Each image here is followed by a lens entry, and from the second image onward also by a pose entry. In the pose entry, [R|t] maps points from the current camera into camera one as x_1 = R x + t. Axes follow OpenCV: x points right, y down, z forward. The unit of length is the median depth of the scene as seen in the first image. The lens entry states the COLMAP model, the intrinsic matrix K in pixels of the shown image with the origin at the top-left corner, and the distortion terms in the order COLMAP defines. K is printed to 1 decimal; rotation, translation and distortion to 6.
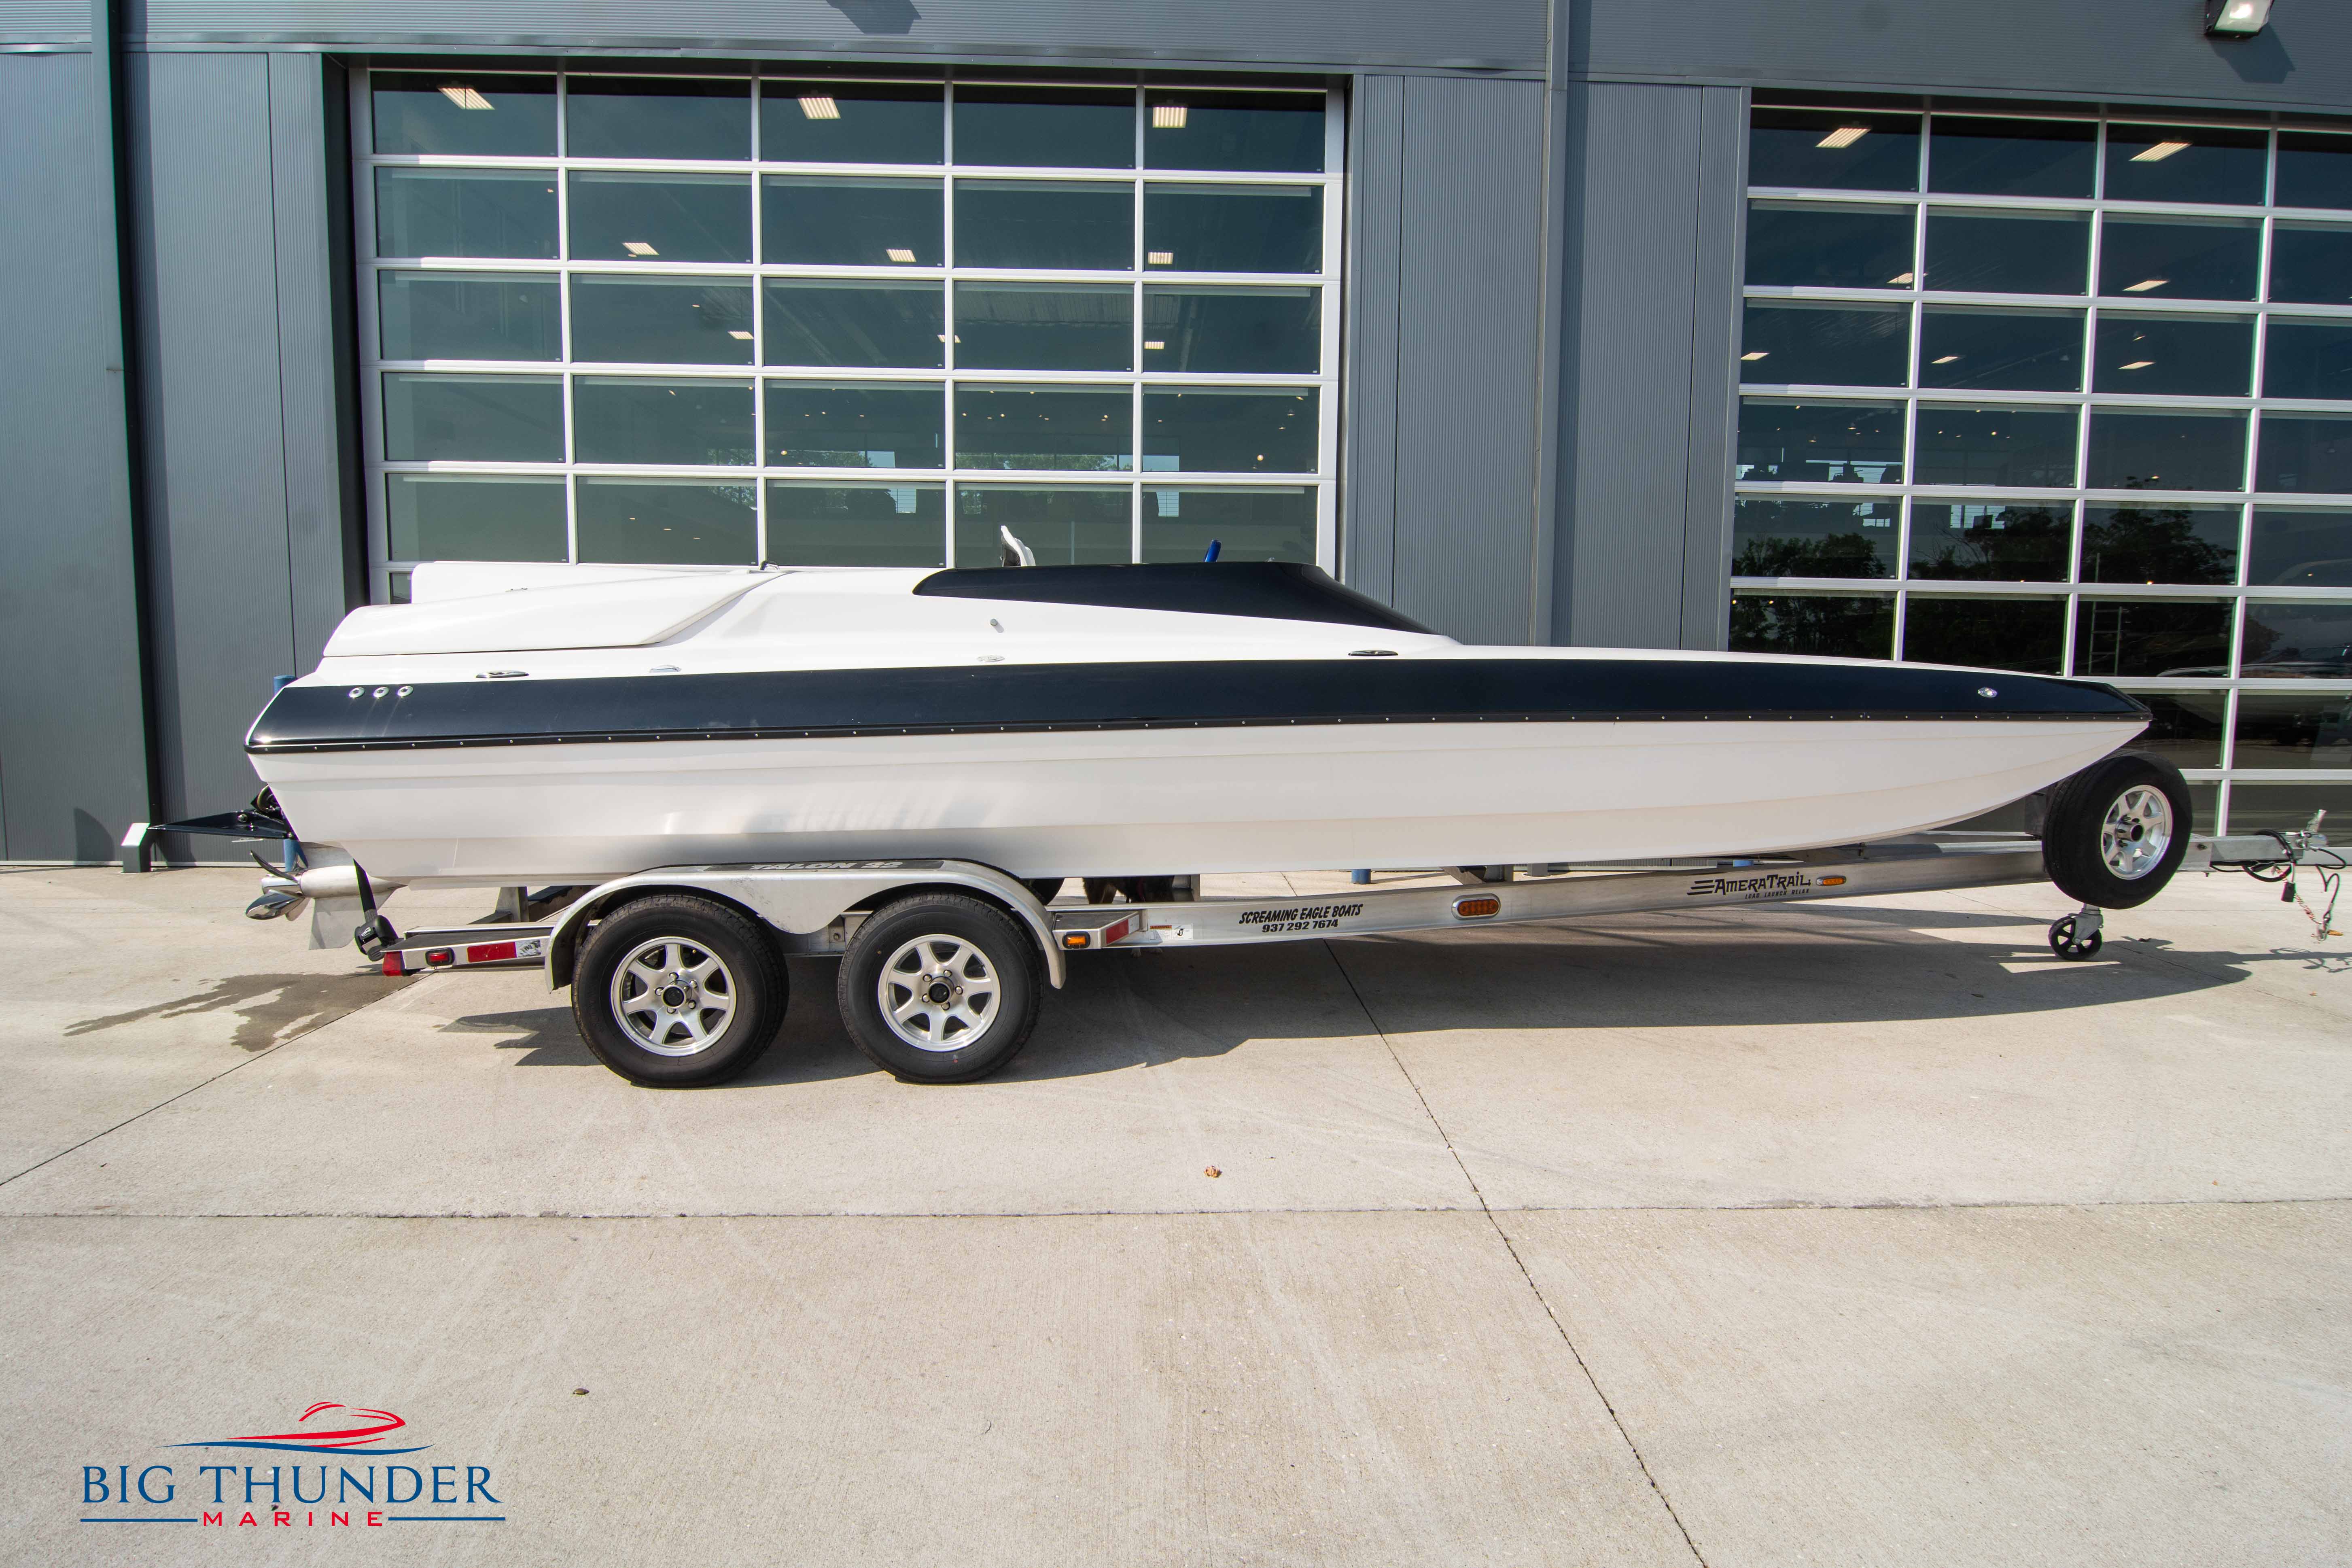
lens RADIAL K [[1279.7, 0, 1176.0], [0, 1279.7, 784.0], [0, 0, 1]] dist [-0.000241, -0.015015]
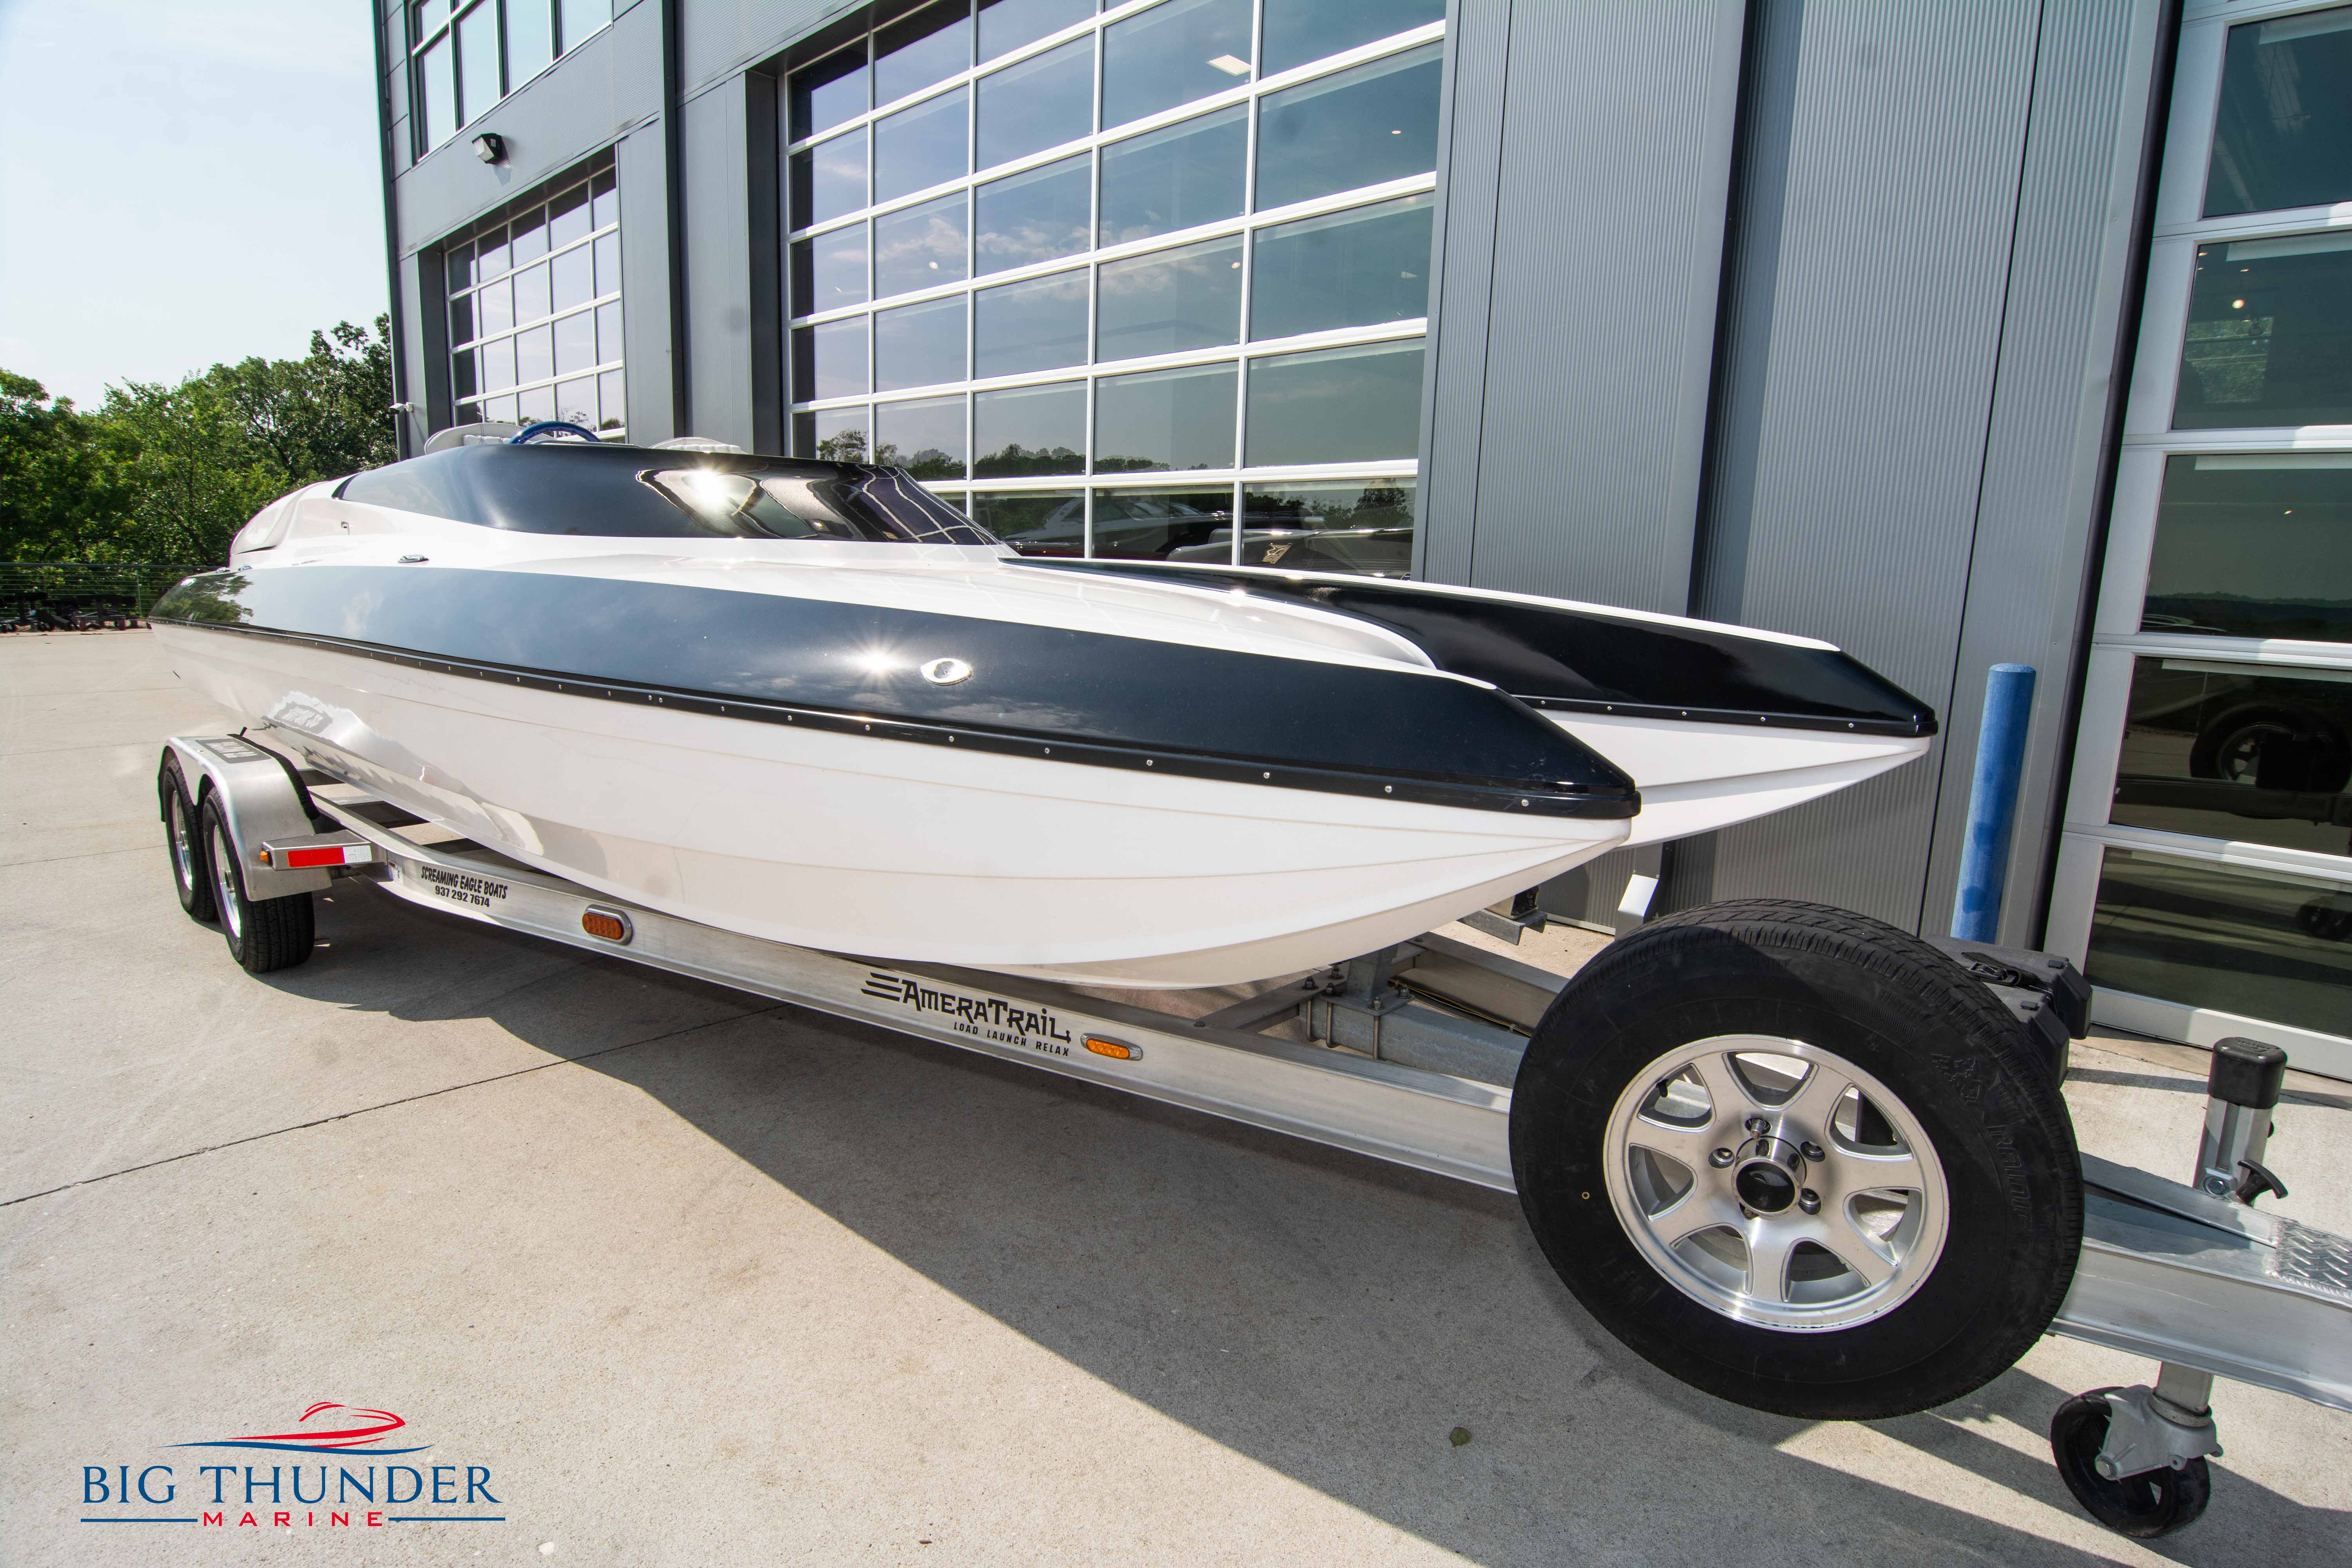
lens RADIAL K [[1254.2, 0, 1183.3], [0, 1254.2, 787.4], [0, 0, 1]] dist [-0.010701, -0.008518]
pose [[0.684250, 0.138321, -0.716009, 0.872802], [-0.095421, 0.990387, 0.100137, -0.073080], [0.722978, -0.000196, 0.690872, 0.705390]]
